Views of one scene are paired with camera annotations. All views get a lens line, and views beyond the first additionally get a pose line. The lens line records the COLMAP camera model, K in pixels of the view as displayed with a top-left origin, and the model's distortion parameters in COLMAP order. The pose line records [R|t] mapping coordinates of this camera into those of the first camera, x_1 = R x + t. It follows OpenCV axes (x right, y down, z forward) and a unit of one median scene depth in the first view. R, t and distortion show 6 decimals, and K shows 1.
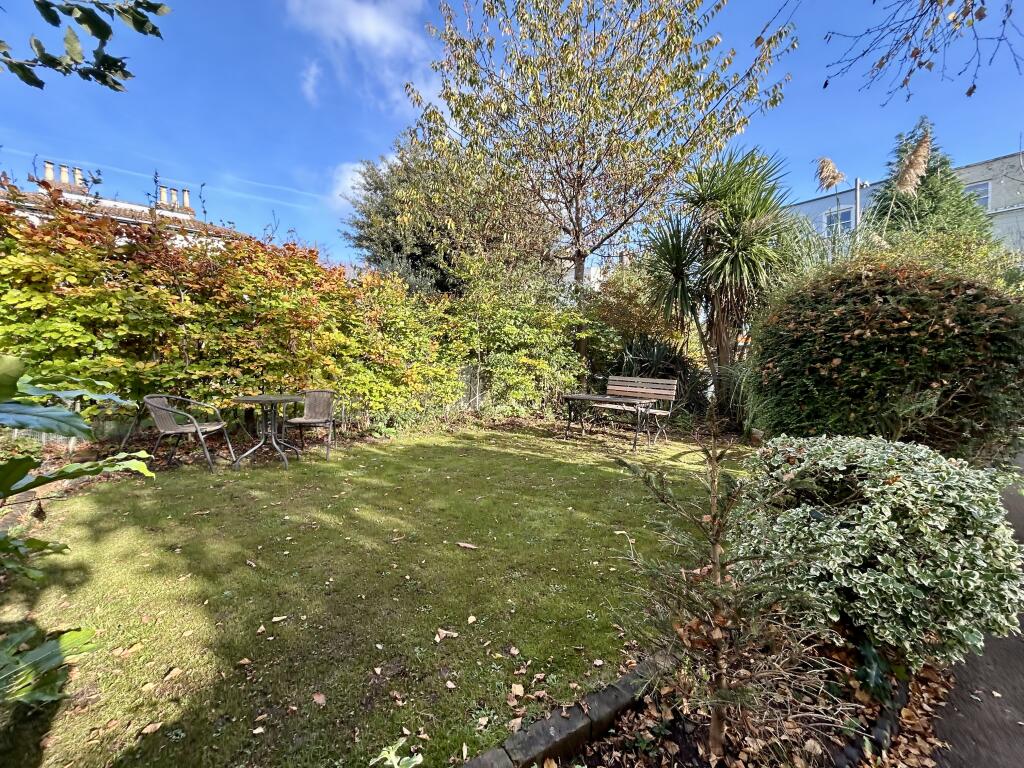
lens RADIAL K [[414.8, 0, 512.0], [0, 414.8, 384.0], [0, 0, 1]] dist [-0.000779, -0.000107]
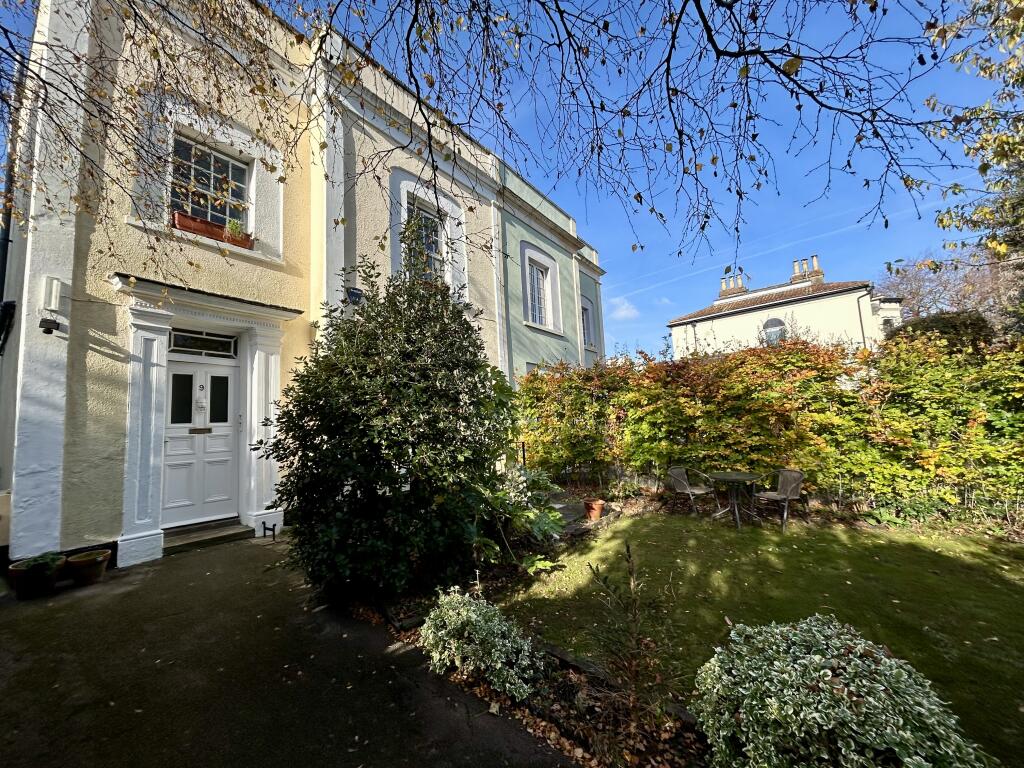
lens RADIAL K [[414.8, 0, 512.0], [0, 414.8, 384.0], [0, 0, 1]] dist [-0.000779, -0.000107]
pose [[0.184804, -0.098824, -0.977794, 0.655860], [0.006252, 0.995030, -0.099384, -0.137363], [0.982756, 0.012254, 0.184503, 0.033041]]
